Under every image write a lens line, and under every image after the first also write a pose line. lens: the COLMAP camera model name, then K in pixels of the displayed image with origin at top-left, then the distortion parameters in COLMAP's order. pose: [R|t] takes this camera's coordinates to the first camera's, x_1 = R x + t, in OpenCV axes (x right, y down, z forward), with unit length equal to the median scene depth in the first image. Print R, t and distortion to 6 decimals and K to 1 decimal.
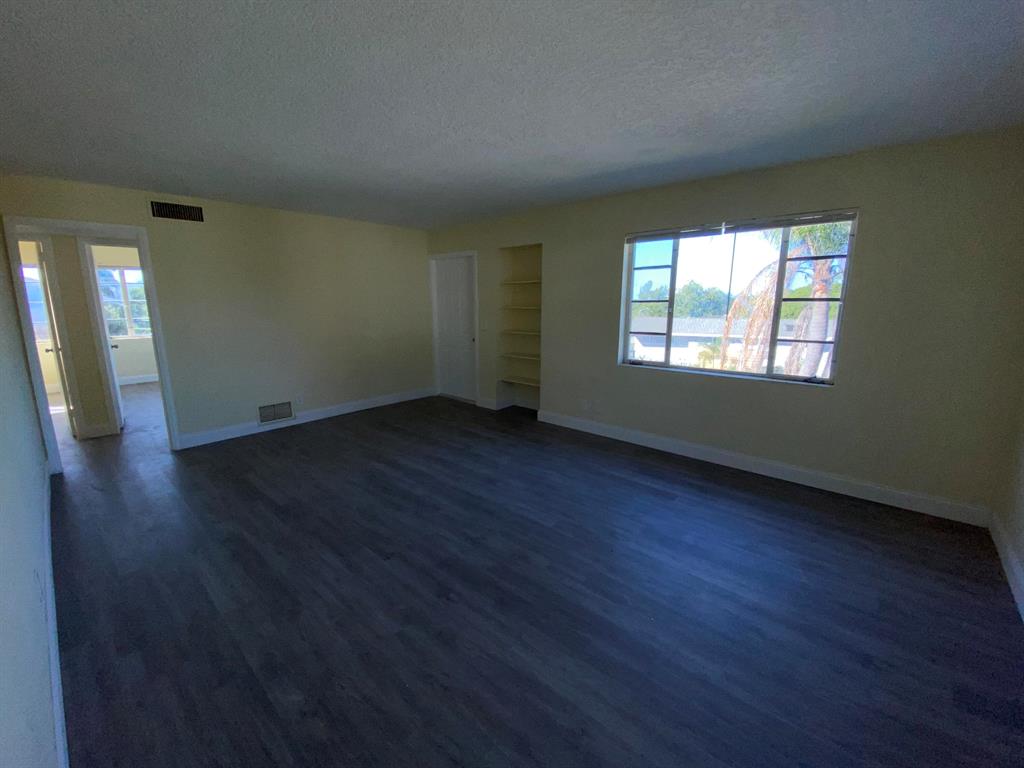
lens RADIAL K [[423.0, 0, 507.2], [0, 423.0, 380.3], [0, 0, 1]] dist [0.012753, -0.003006]
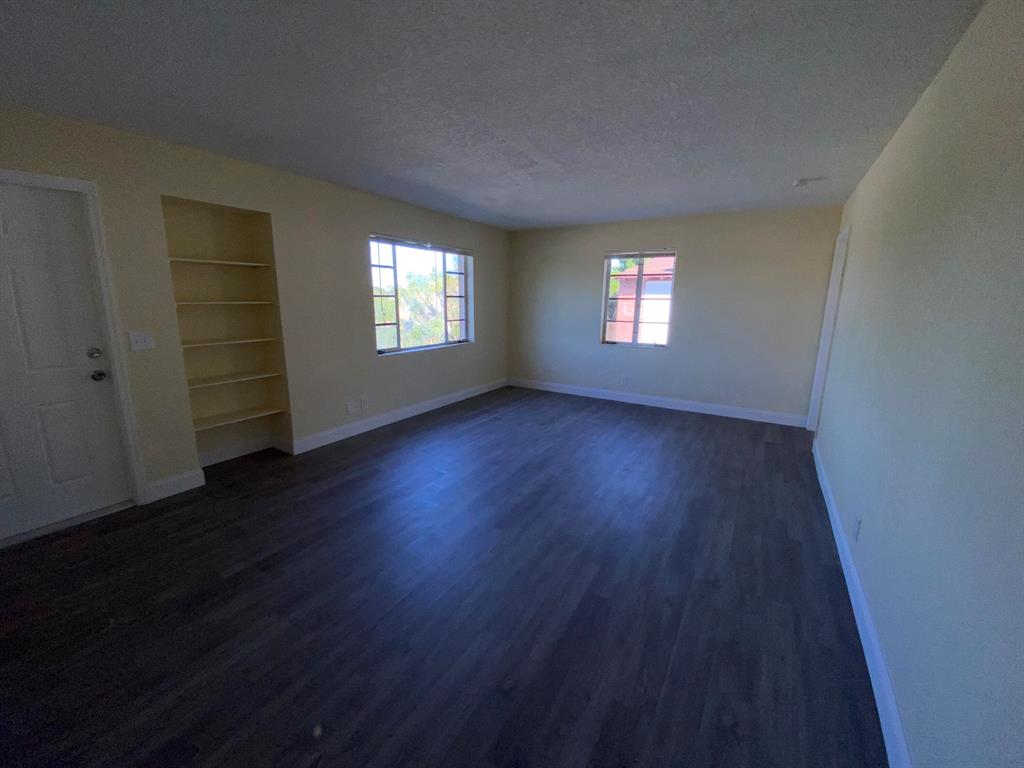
lens RADIAL K [[423.0, 0, 508.6], [0, 423.0, 386.6], [0, 0, 1]] dist [0.012753, -0.003006]
pose [[-0.207695, -0.198168, 0.957910, -0.996114], [0.175989, 0.955716, 0.235872, -0.187659], [-0.962232, 0.217571, -0.163622, 1.044761]]
